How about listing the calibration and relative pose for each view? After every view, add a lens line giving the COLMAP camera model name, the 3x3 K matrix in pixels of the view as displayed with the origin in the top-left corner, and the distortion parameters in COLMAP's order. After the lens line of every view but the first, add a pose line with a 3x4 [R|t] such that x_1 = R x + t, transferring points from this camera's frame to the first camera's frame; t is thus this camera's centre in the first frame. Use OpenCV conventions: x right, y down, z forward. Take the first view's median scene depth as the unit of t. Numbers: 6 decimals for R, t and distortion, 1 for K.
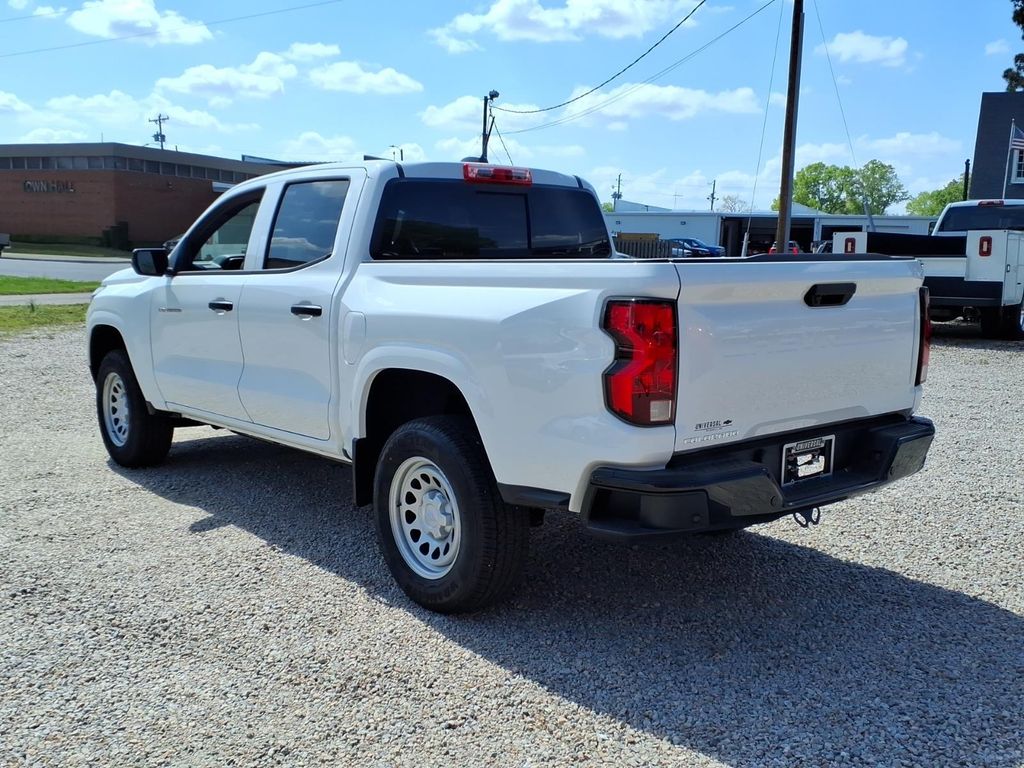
lens RADIAL K [[1046.5, 0, 512.0], [0, 1046.5, 384.0], [0, 0, 1]] dist [0.010600, 0.002671]
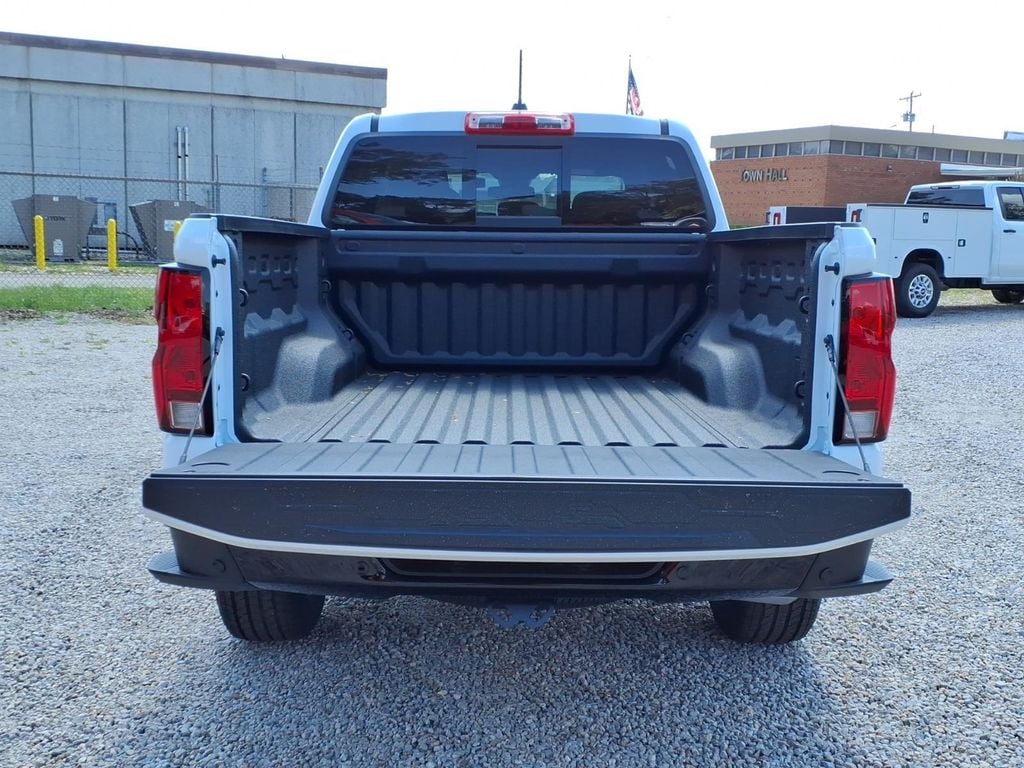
lens RADIAL K [[1139.9, 0, 511.4], [0, 1139.9, 394.6], [0, 0, 1]] dist [0.021821, -0.024427]
pose [[0.751161, 0.095662, -0.653150, 0.552310], [-0.093784, 0.994873, 0.037855, -0.027116], [0.653423, 0.032820, 0.756281, 0.340321]]
